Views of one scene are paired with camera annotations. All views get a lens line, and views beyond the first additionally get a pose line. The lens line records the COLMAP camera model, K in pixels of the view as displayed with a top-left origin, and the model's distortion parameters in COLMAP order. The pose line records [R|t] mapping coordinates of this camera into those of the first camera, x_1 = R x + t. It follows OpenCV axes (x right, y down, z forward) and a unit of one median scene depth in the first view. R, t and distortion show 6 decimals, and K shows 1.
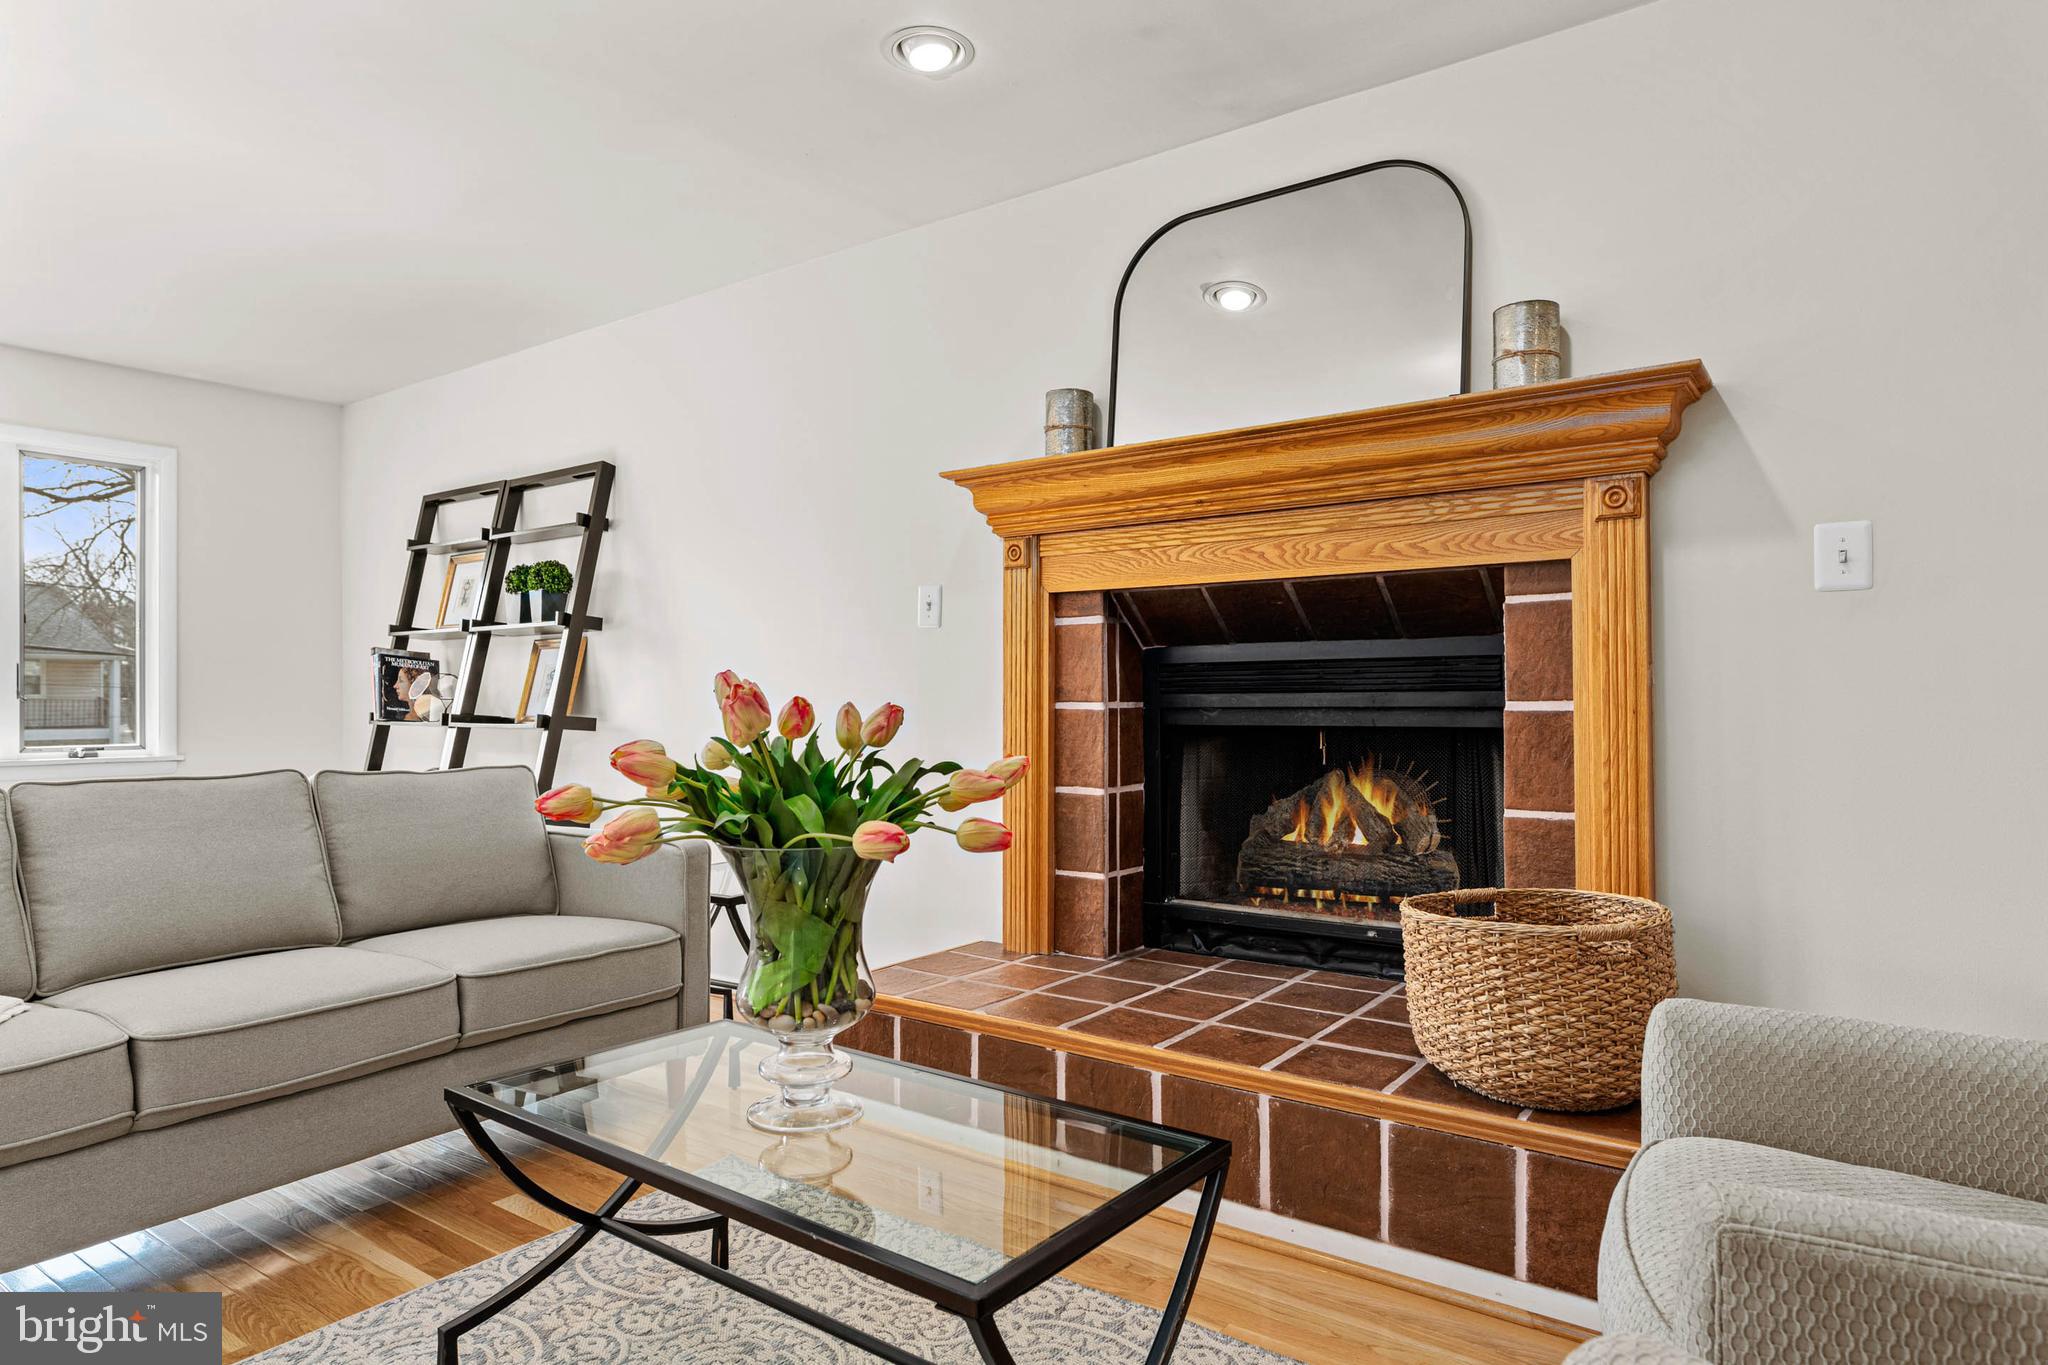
lens RADIAL K [[1189.0, 0, 1021.2], [0, 1189.0, 681.9], [0, 0, 1]] dist [-0.000493, -0.002613]
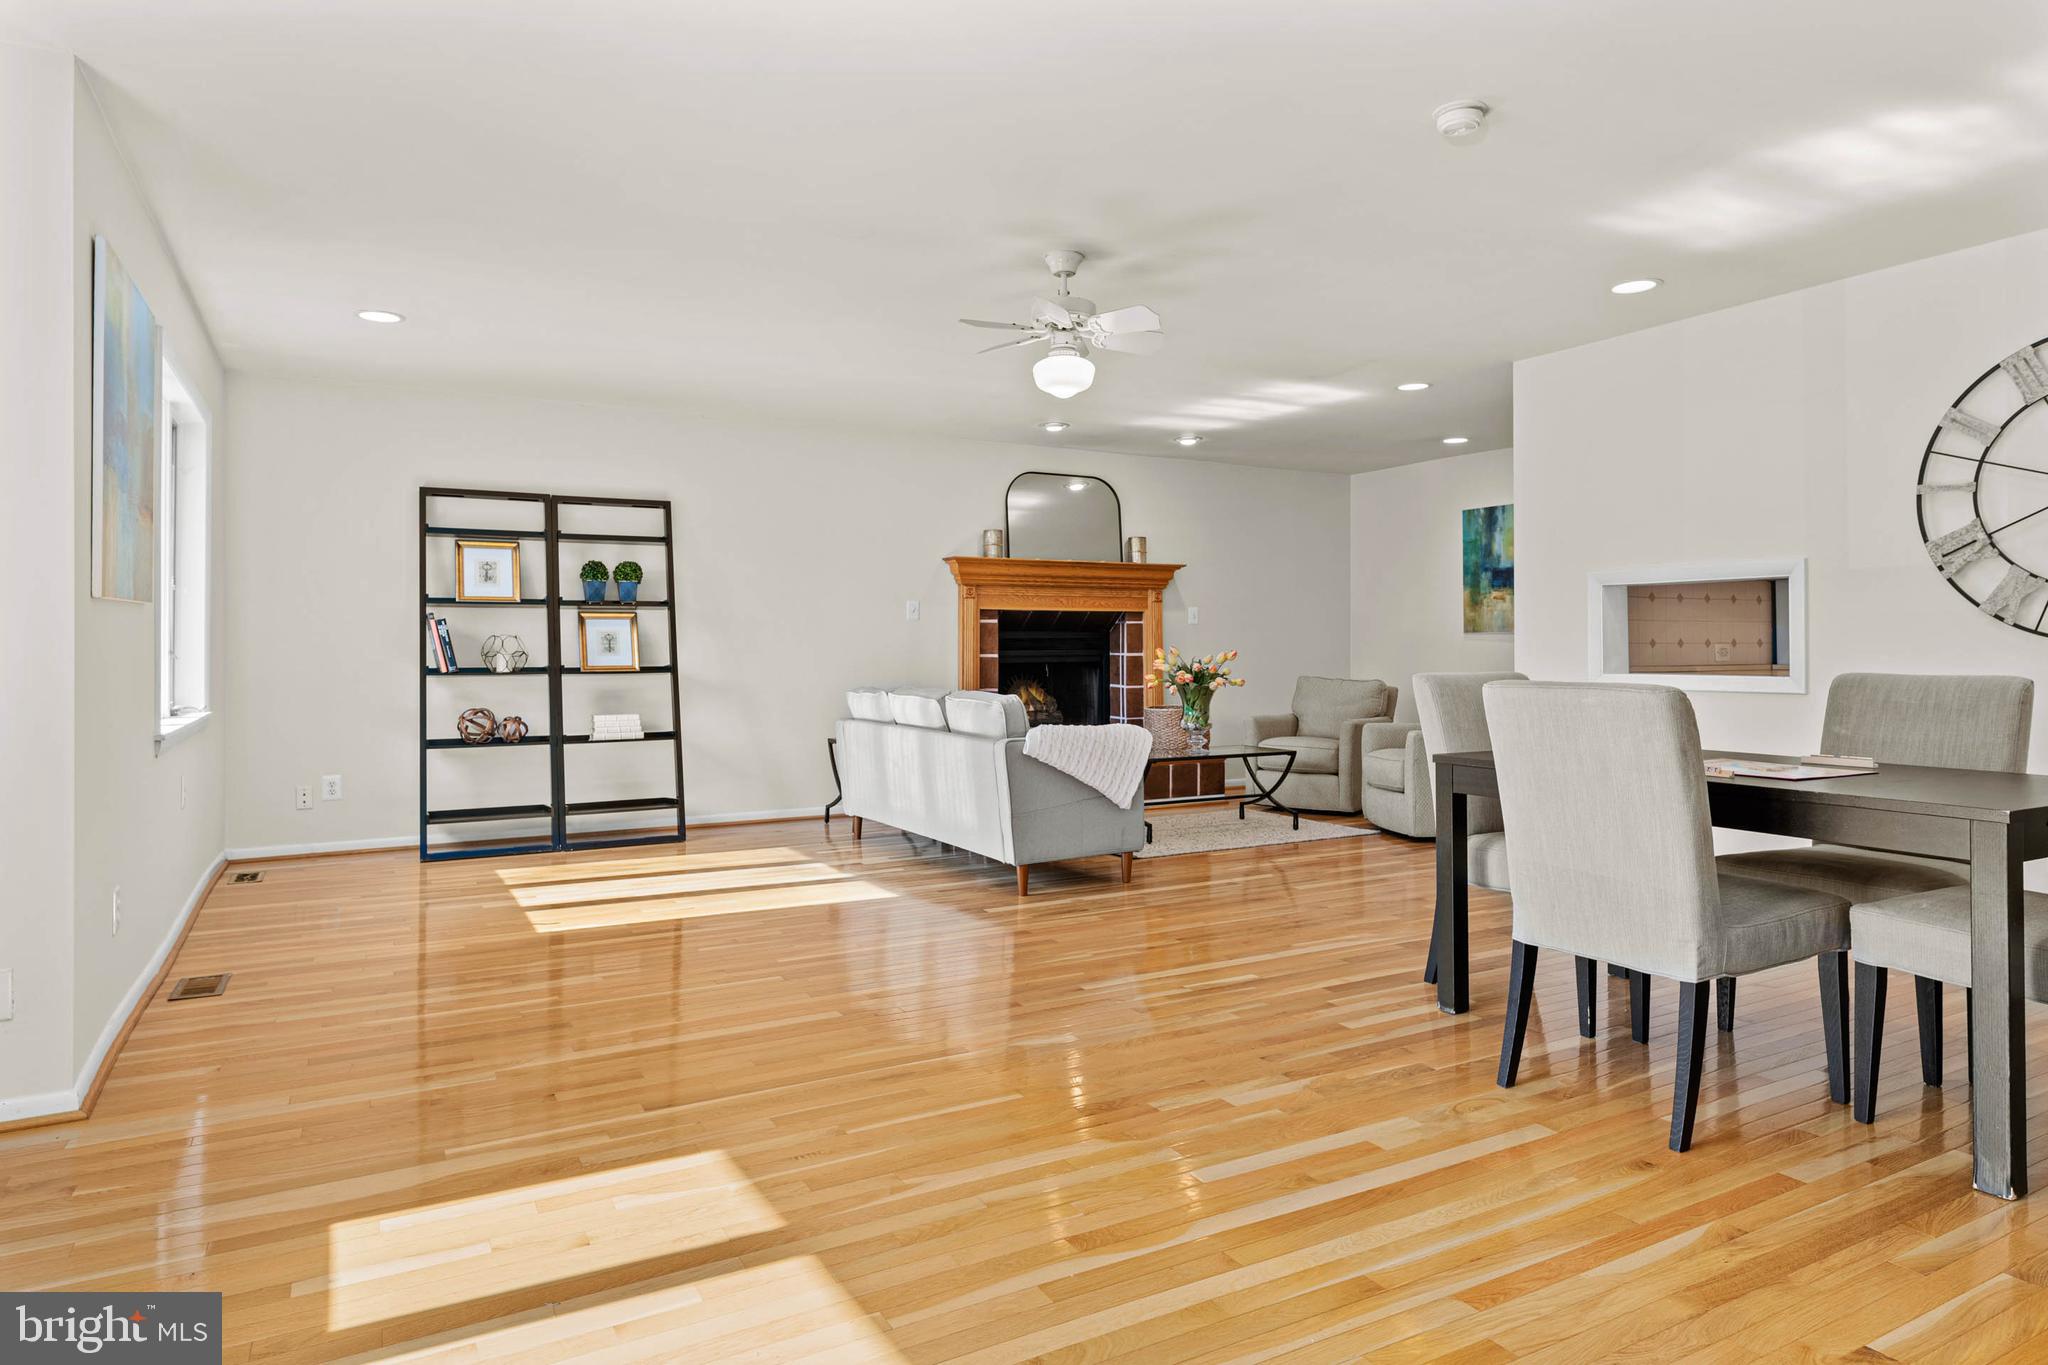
lens RADIAL K [[1189.0, 0, 1011.5], [0, 1189.0, 660.2], [0, 0, 1]] dist [-0.000493, -0.002613]
pose [[0.418906, 0.000271, 0.908030, -2.305344], [-0.001322, 0.999999, 0.000311, 0.028716], [-0.908029, -0.001330, 0.418906, -0.073708]]
